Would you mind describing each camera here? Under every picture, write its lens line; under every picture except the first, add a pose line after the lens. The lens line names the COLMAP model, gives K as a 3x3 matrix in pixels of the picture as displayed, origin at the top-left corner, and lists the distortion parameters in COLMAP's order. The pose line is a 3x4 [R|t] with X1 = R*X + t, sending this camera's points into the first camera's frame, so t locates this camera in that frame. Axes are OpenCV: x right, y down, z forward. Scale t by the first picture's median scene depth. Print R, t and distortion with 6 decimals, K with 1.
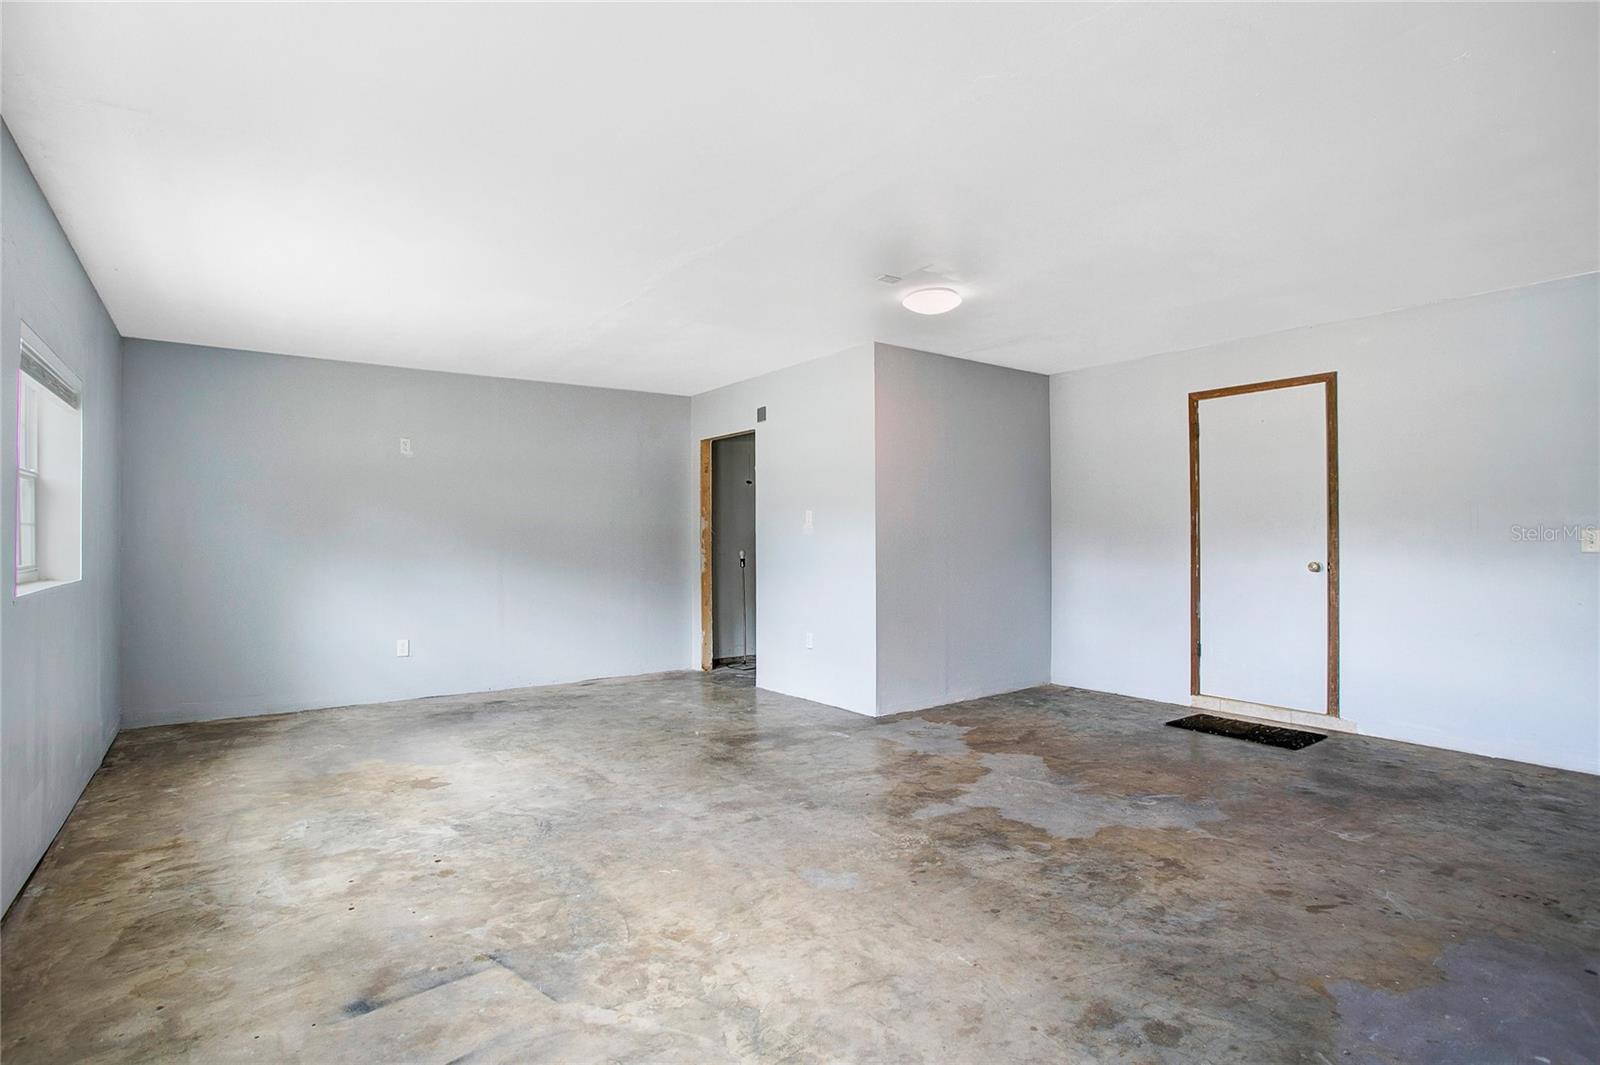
lens RADIAL K [[805.1, 0, 807.4], [0, 805.1, 536.5], [0, 0, 1]] dist [-0.023863, 0.000691]
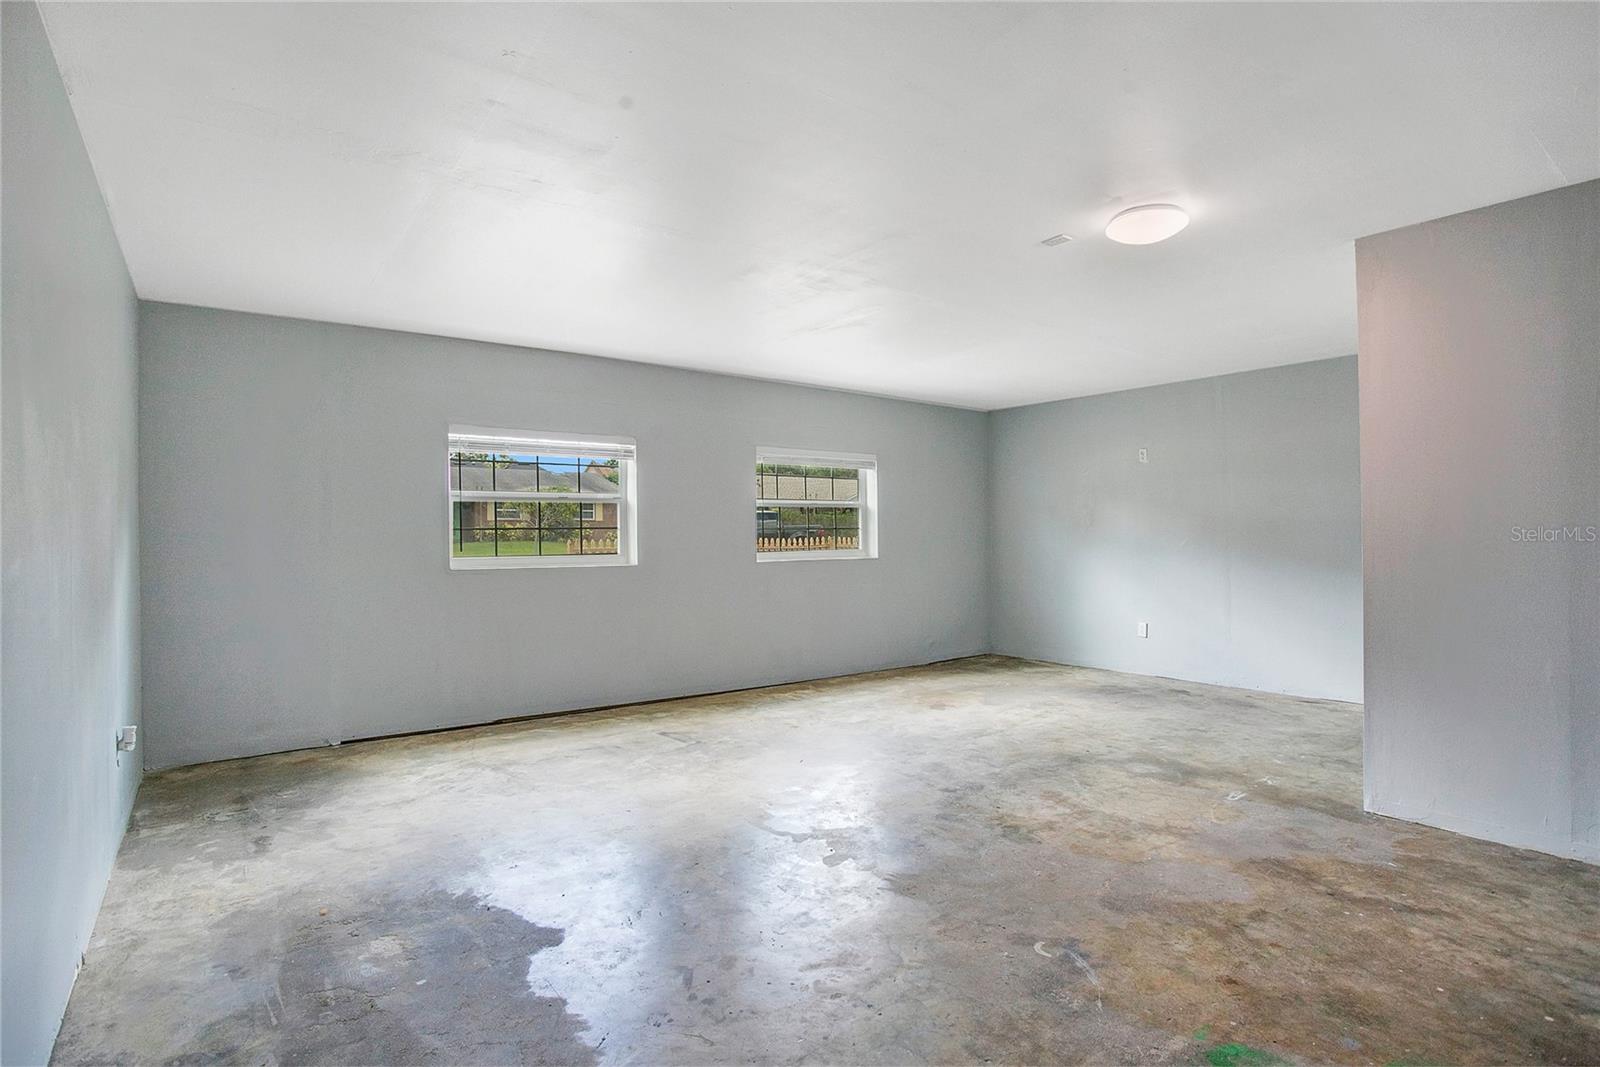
lens RADIAL K [[805.1, 0, 806.5], [0, 805.1, 536.0], [0, 0, 1]] dist [-0.023863, 0.000691]
pose [[-0.004278, -0.000699, -0.999991, 0.955483], [0.015749, 0.999876, -0.000767, -0.007280], [0.999867, -0.015753, -0.004266, 0.717666]]
